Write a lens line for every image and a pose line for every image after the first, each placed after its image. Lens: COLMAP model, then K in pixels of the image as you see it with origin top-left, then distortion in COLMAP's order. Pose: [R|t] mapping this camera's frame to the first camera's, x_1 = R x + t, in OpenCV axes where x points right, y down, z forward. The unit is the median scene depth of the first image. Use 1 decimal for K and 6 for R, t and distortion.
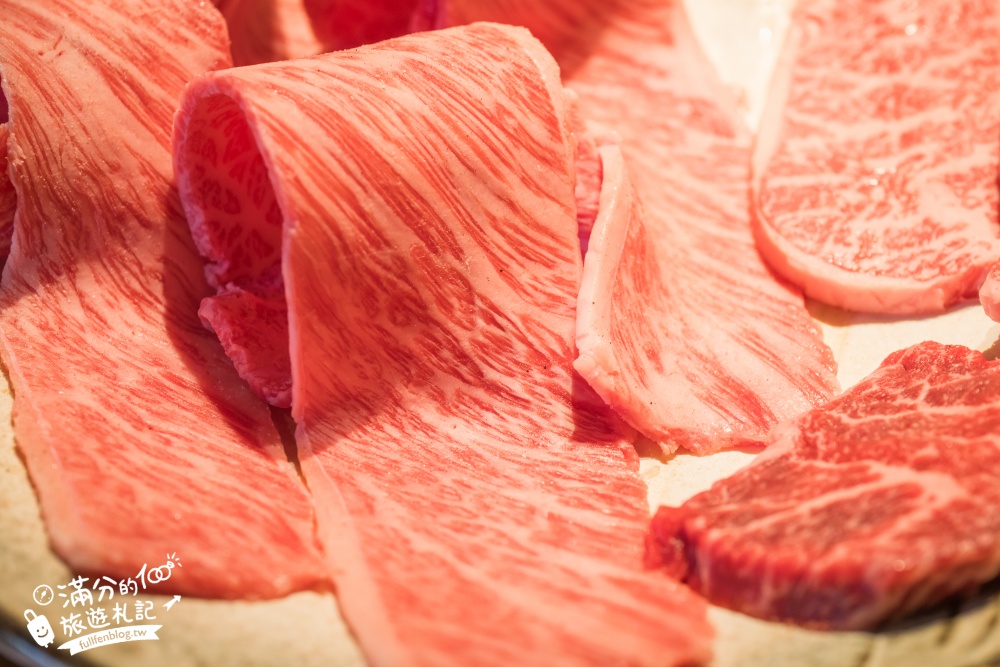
lens RADIAL K [[2731.7, 0, 505.5], [0, 2731.7, 341.0], [0, 0, 1]] dist [0.037932, 0.000000]
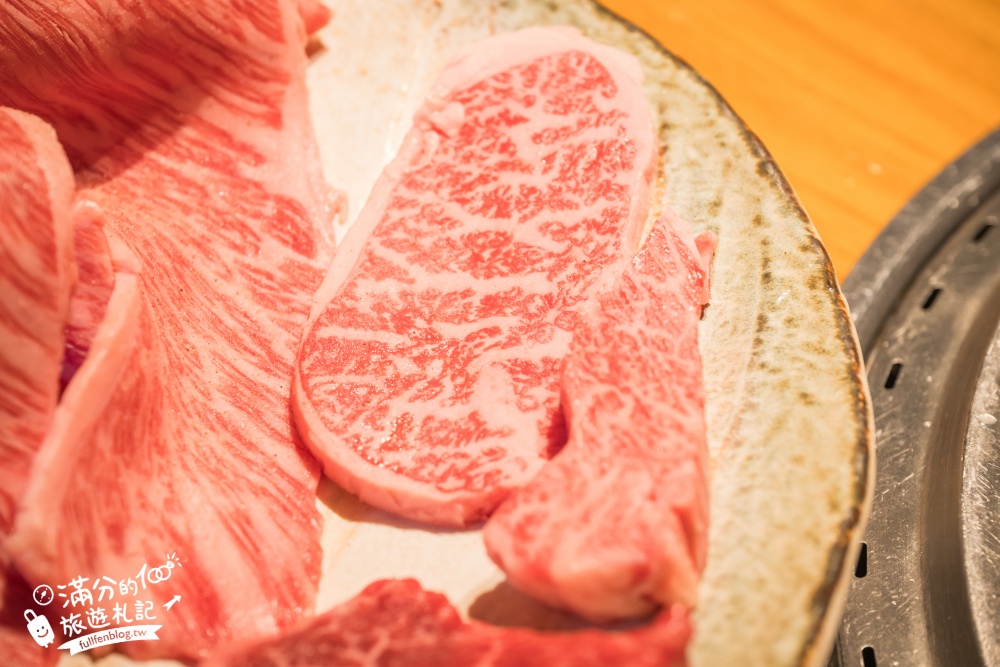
lens RADIAL K [[3028.5, 0, 497.0], [0, 3028.5, 335.6], [0, 0, 1]] dist [0.023560, 0.000000]
pose [[0.984233, 0.176371, -0.013372, 0.180420], [-0.173652, 0.977891, 0.116512, -0.195838], [0.033626, -0.112353, 0.993099, 0.033484]]
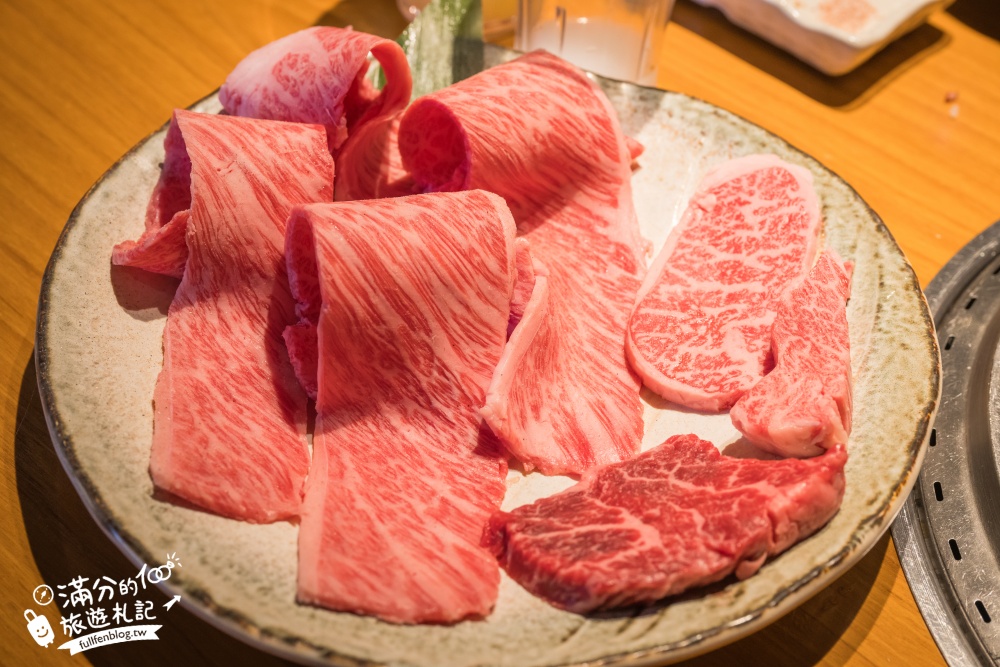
lens RADIAL K [[1803.4, 0, 490.9], [0, 1803.4, 325.4], [0, 0, 1]] dist [0.019891, 0.000000]
pose [[0.974546, 0.186912, -0.123793, 0.157890], [-0.176452, 0.980116, 0.090757, -0.143908], [0.138295, -0.066604, 0.988149, -0.107206]]
